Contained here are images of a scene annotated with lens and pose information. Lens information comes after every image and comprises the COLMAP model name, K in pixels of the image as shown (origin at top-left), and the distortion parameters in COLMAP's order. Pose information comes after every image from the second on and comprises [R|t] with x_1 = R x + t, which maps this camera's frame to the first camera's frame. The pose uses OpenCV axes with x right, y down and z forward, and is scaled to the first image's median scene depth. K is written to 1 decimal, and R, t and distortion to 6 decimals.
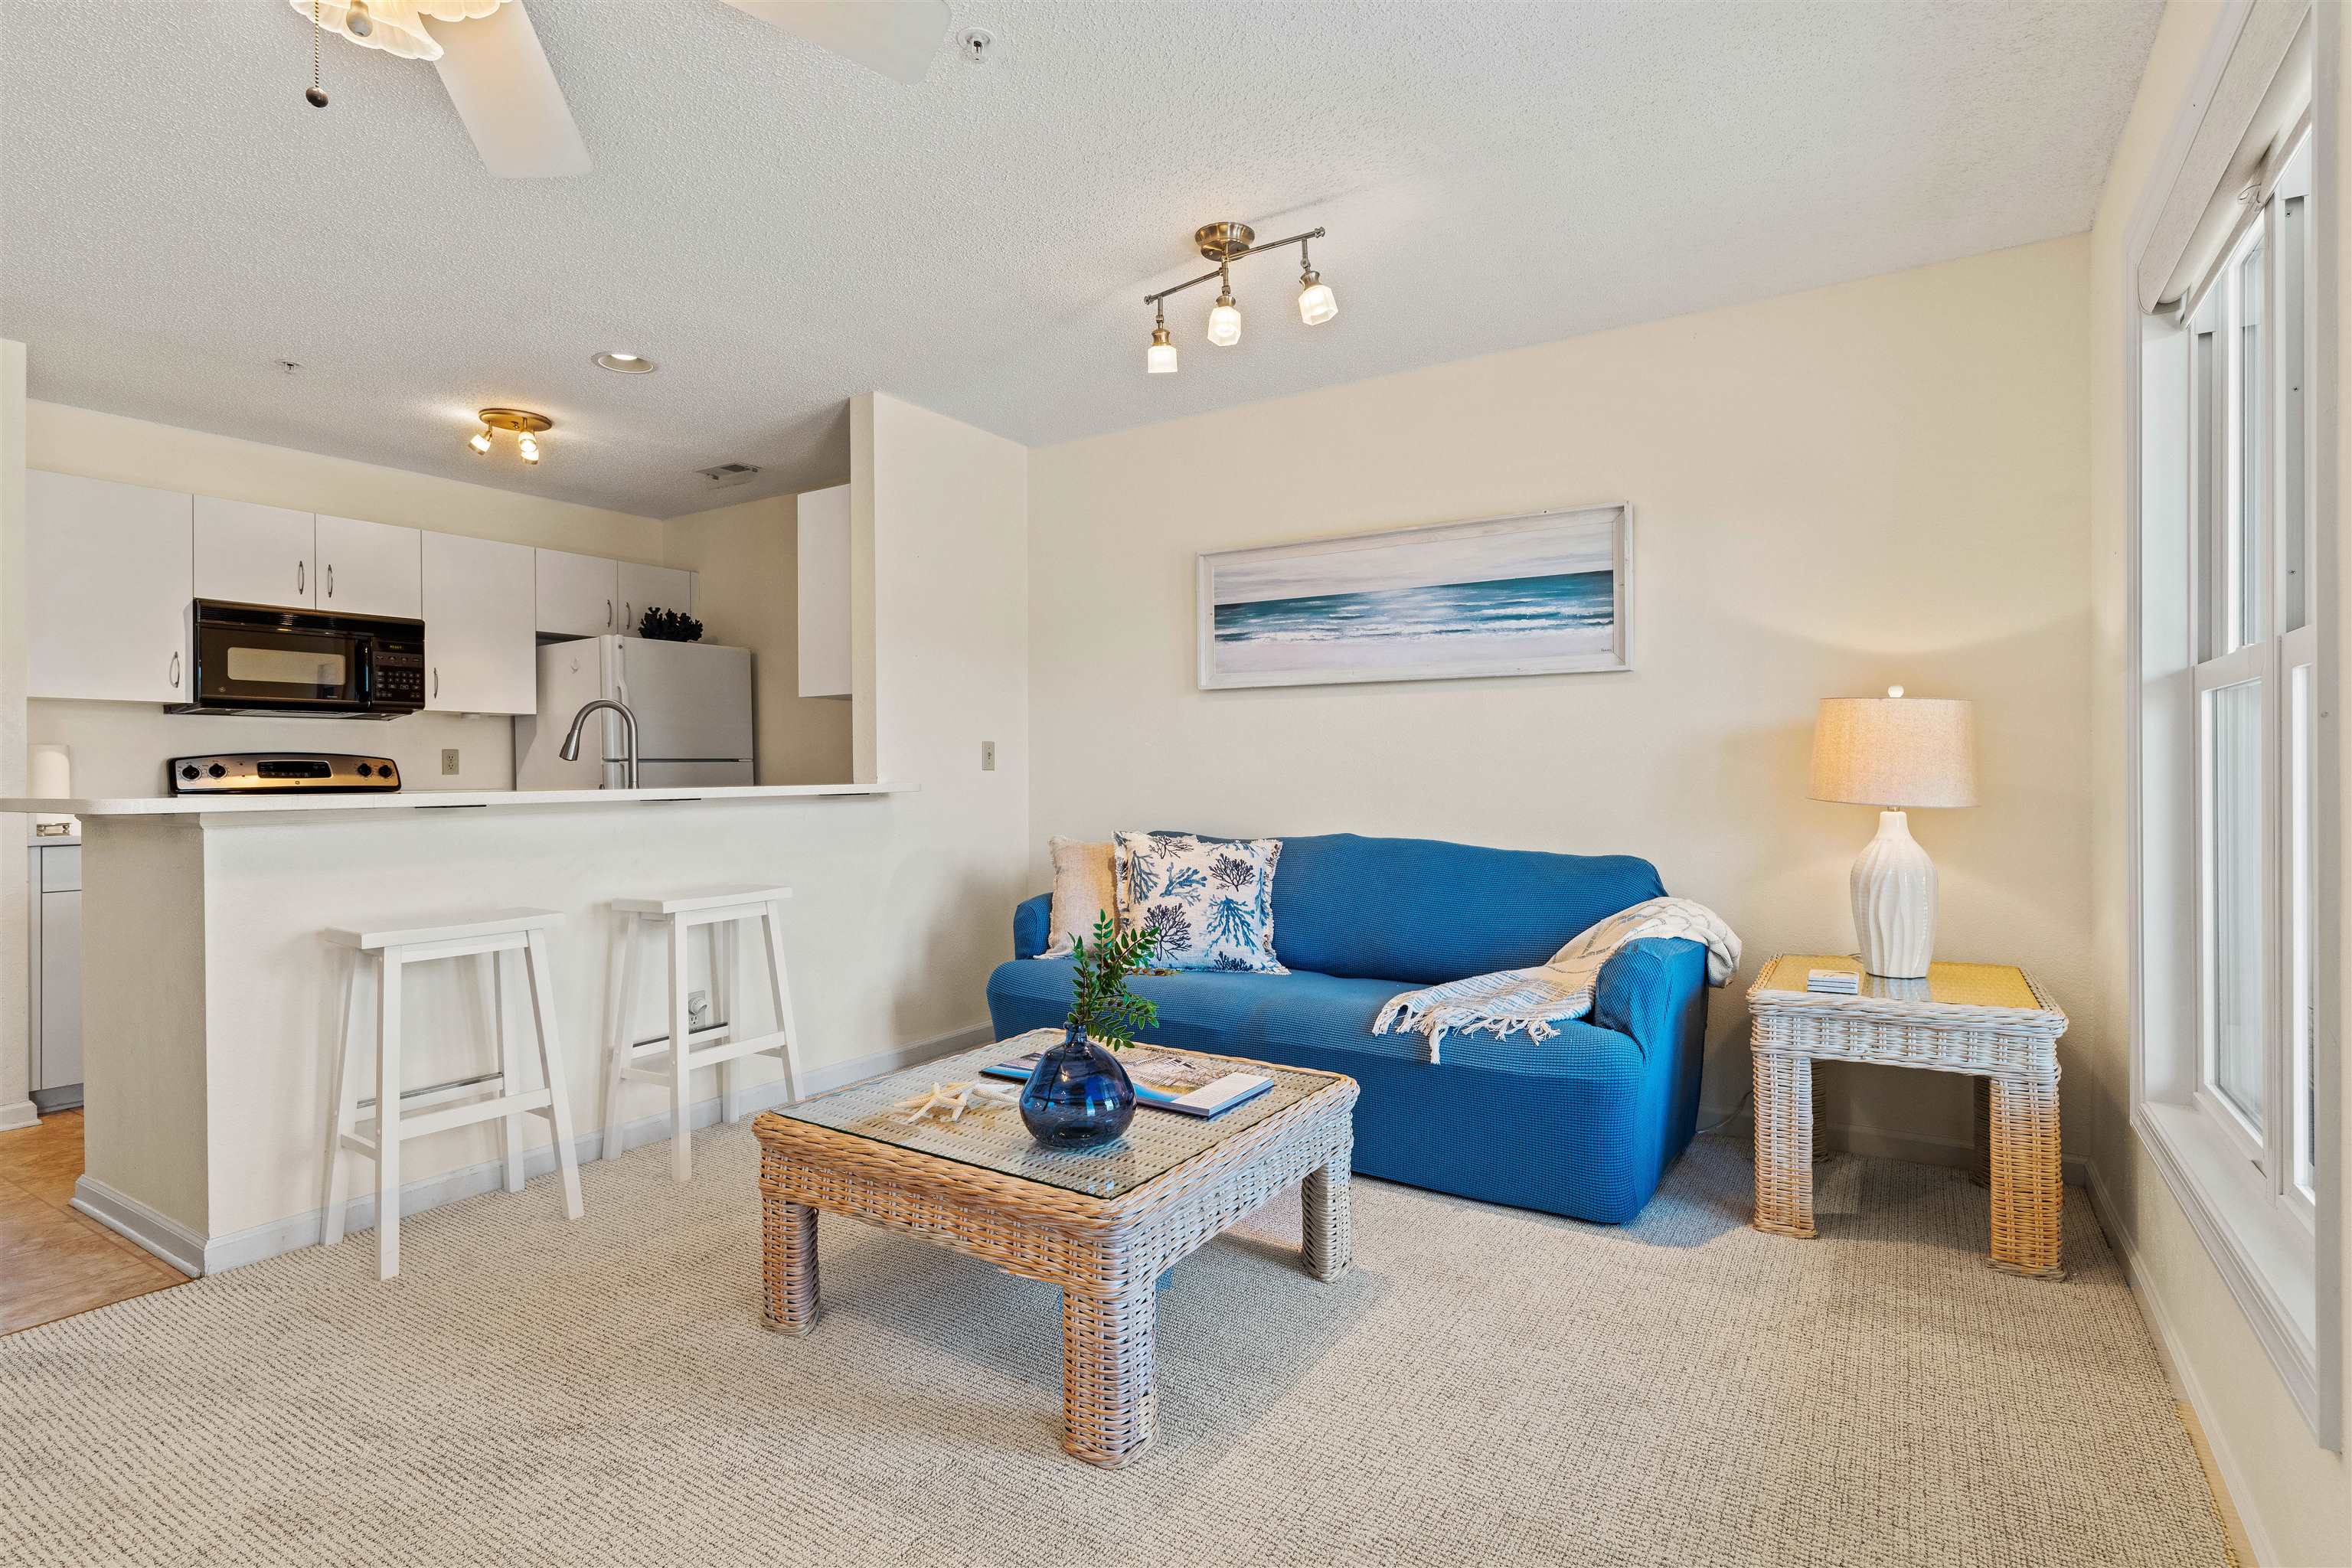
lens RADIAL K [[1149.2, 0, 1177.3], [0, 1149.2, 770.3], [0, 0, 1]] dist [-0.002621, 0.001181]
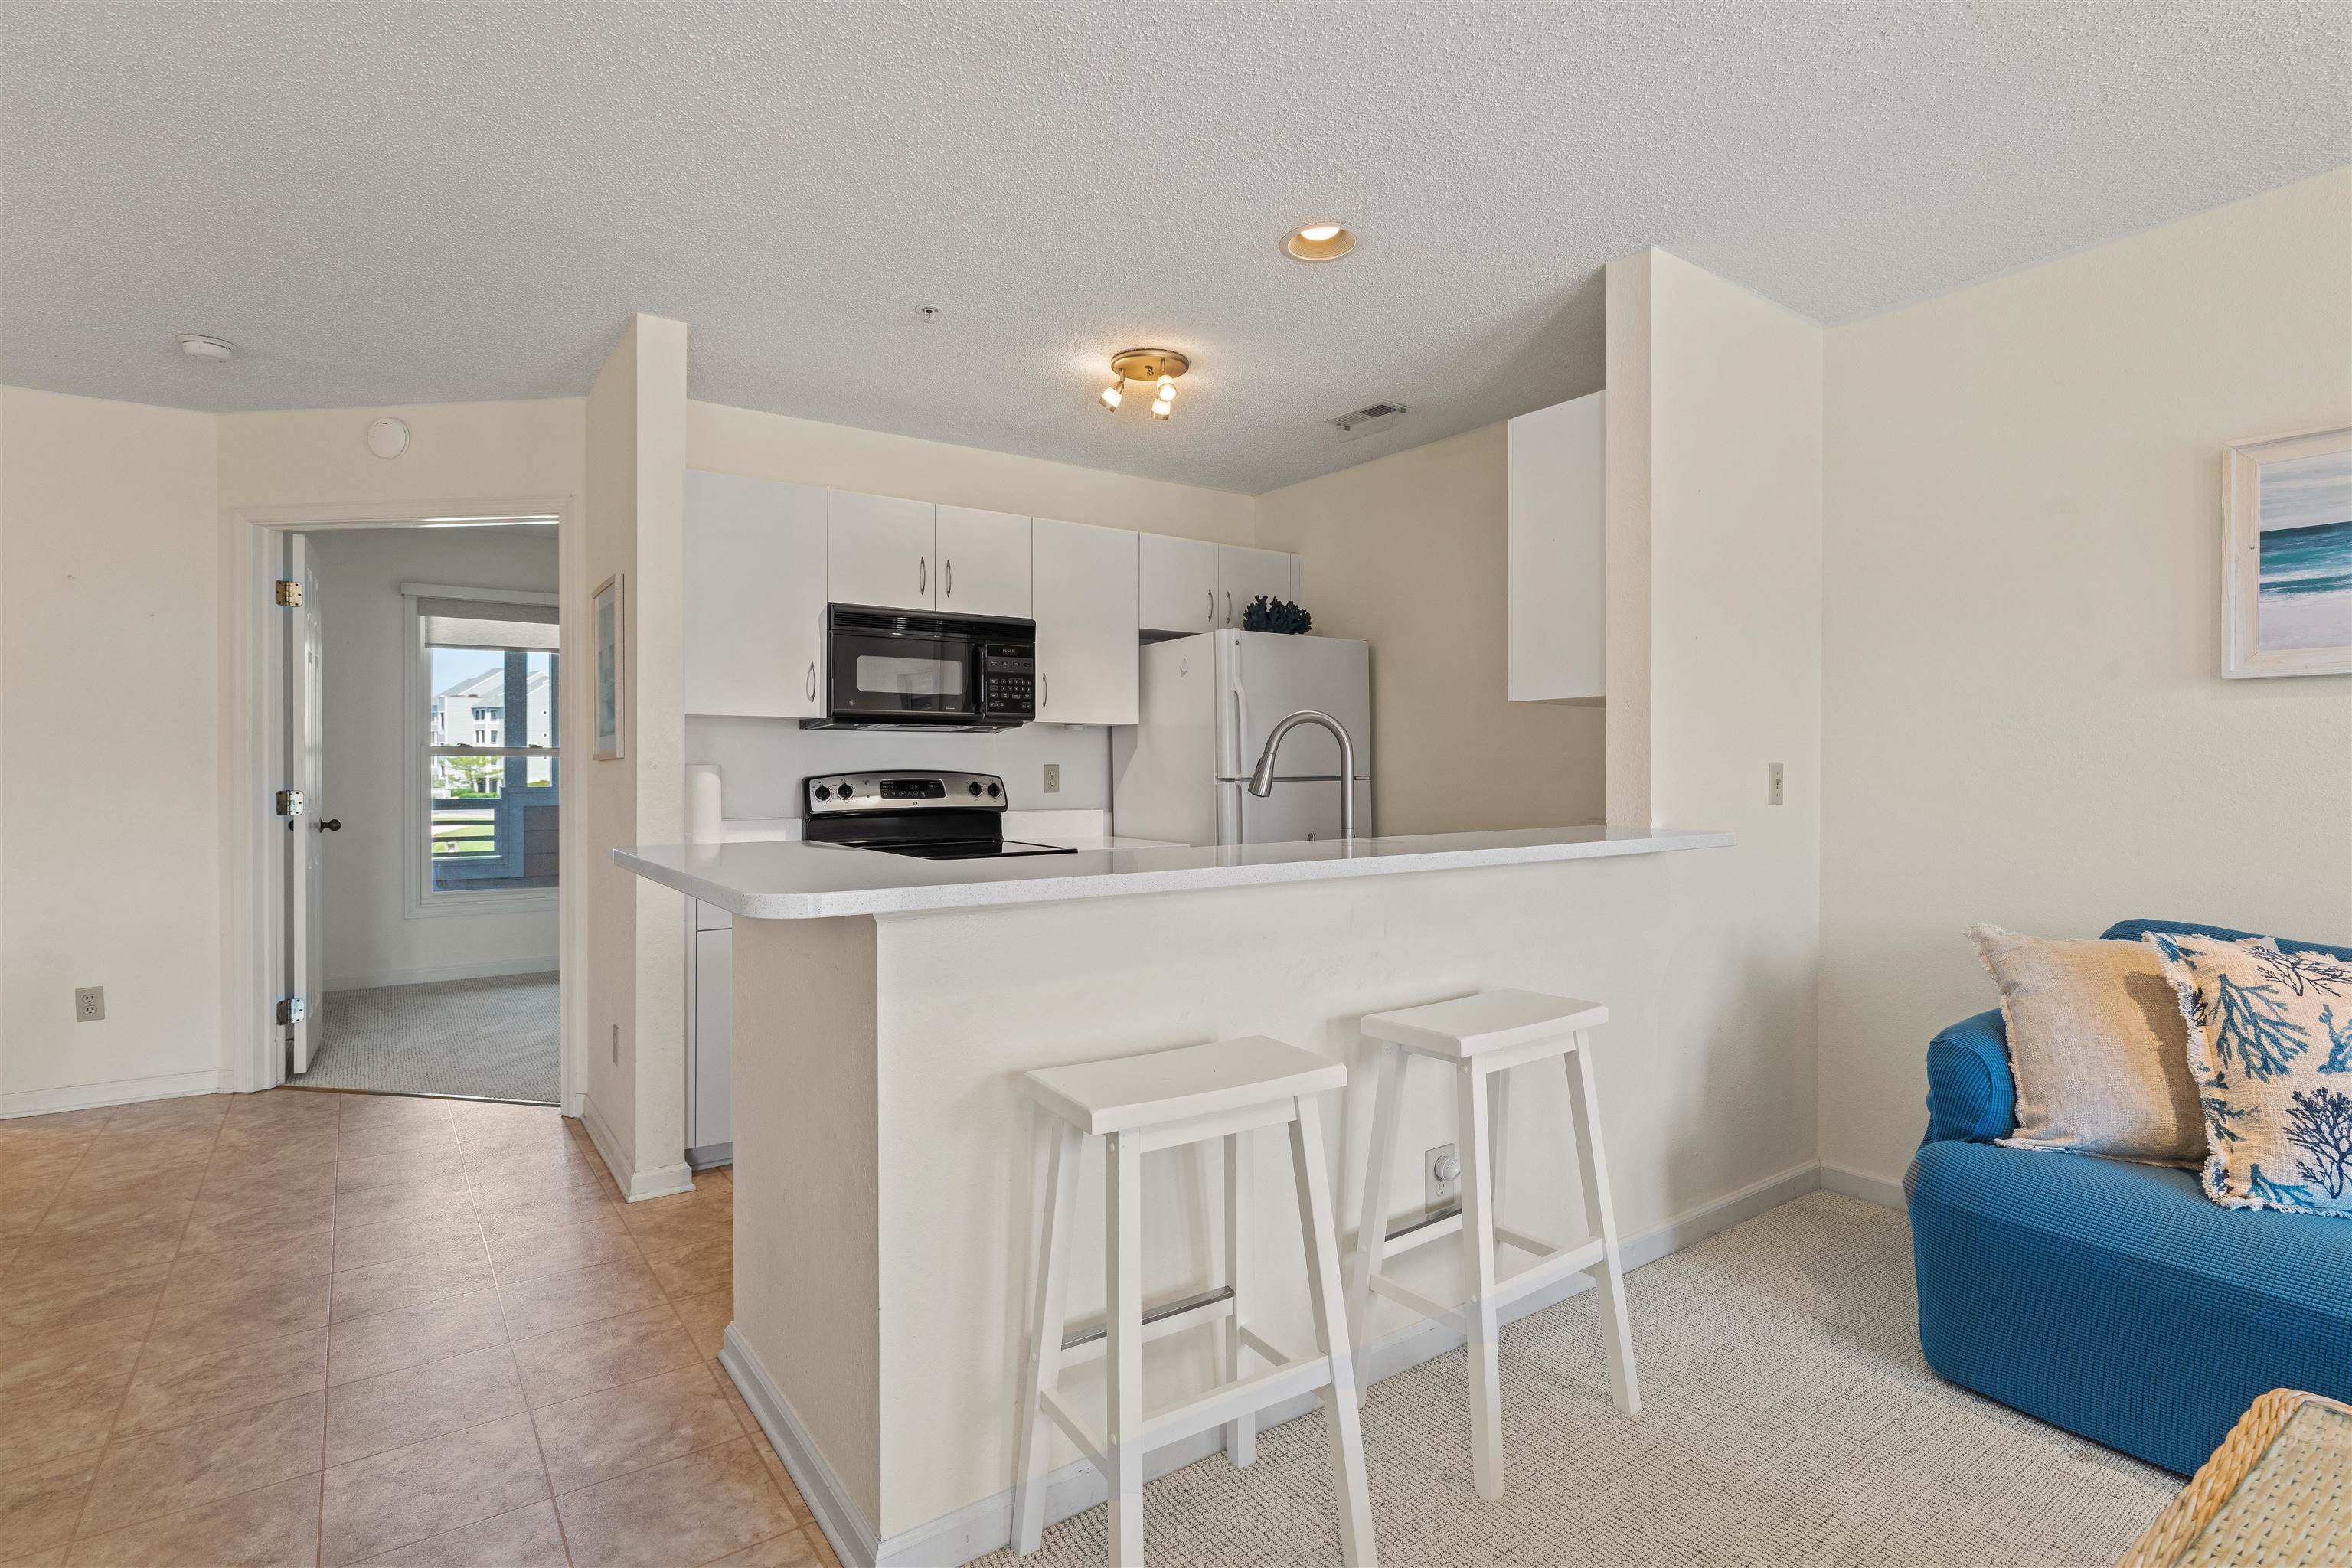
lens RADIAL K [[1149.2, 0, 1177.3], [0, 1149.2, 770.3], [0, 0, 1]] dist [-0.002621, 0.001181]
pose [[0.925005, 0.008041, -0.379869, -0.250555], [-0.006570, 0.999965, 0.005169, -0.023399], [0.379898, -0.002286, 0.925026, 0.259421]]
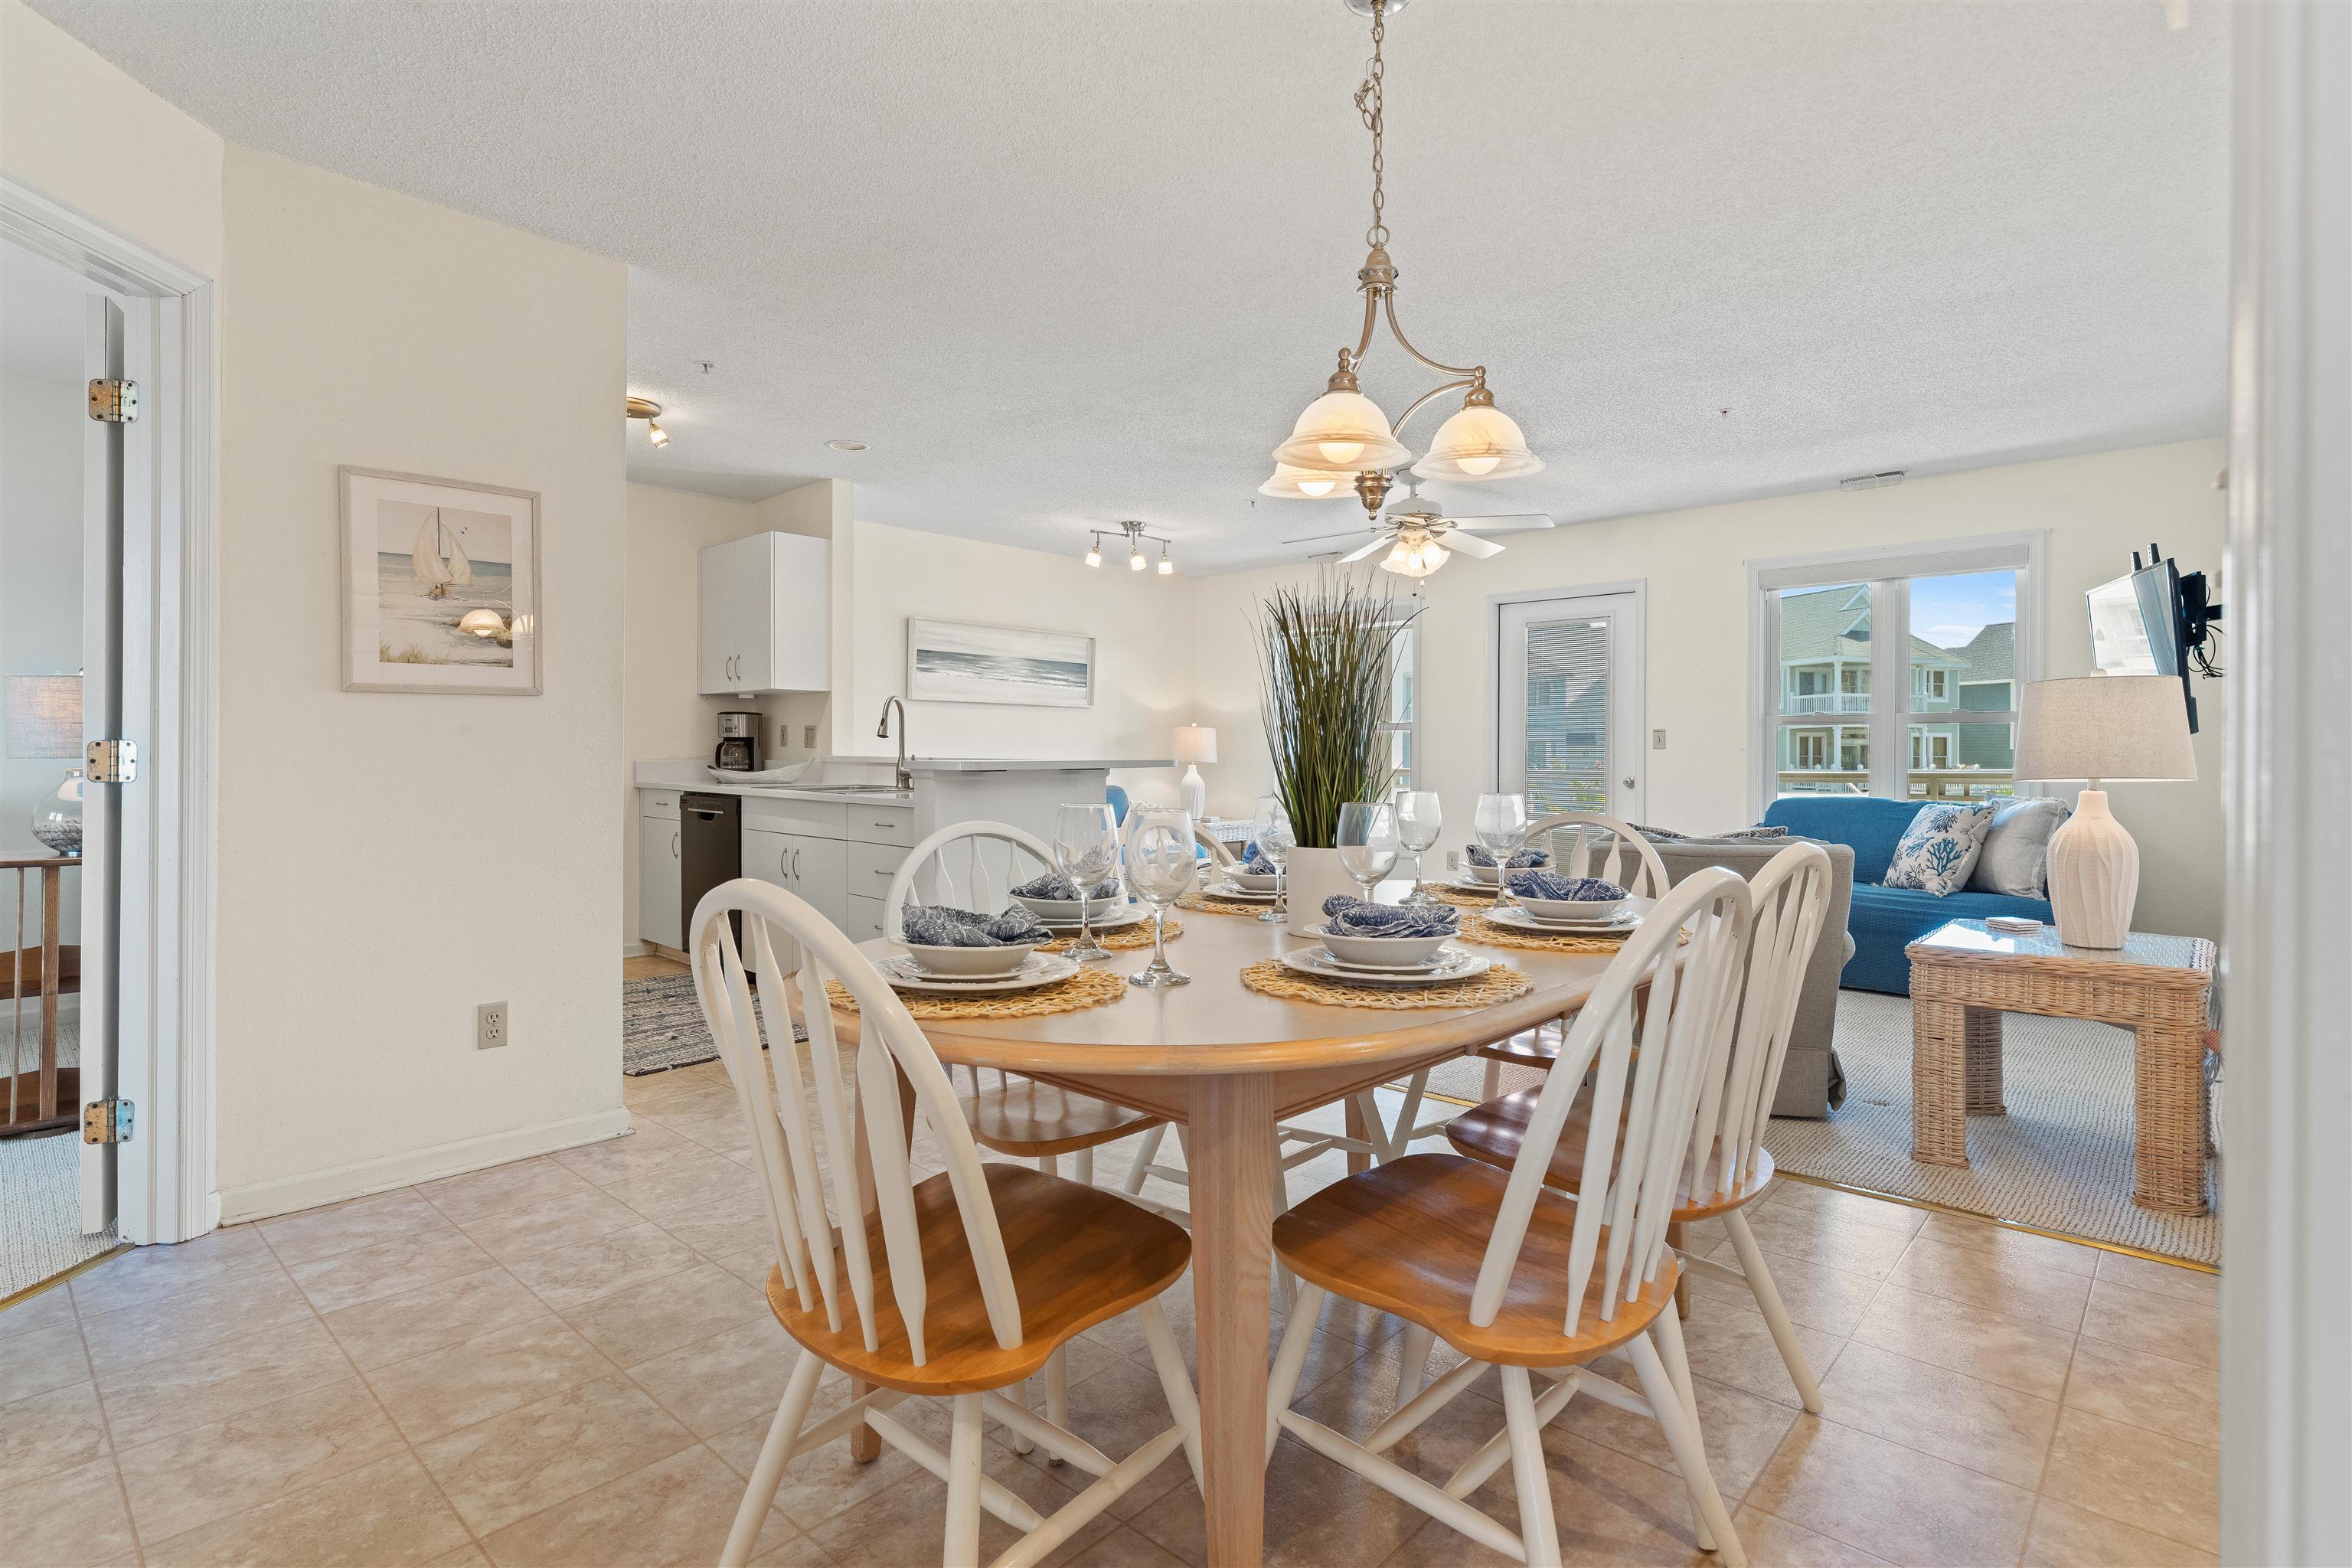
lens RADIAL K [[1149.2, 0, 1177.3], [0, 1149.2, 770.3], [0, 0, 1]] dist [-0.002621, 0.001181]
pose [[0.190621, -0.008560, 0.981626, -1.526952], [-0.002703, 0.999954, 0.009245, 0.014774], [-0.981660, -0.004416, 0.190589, 0.314375]]
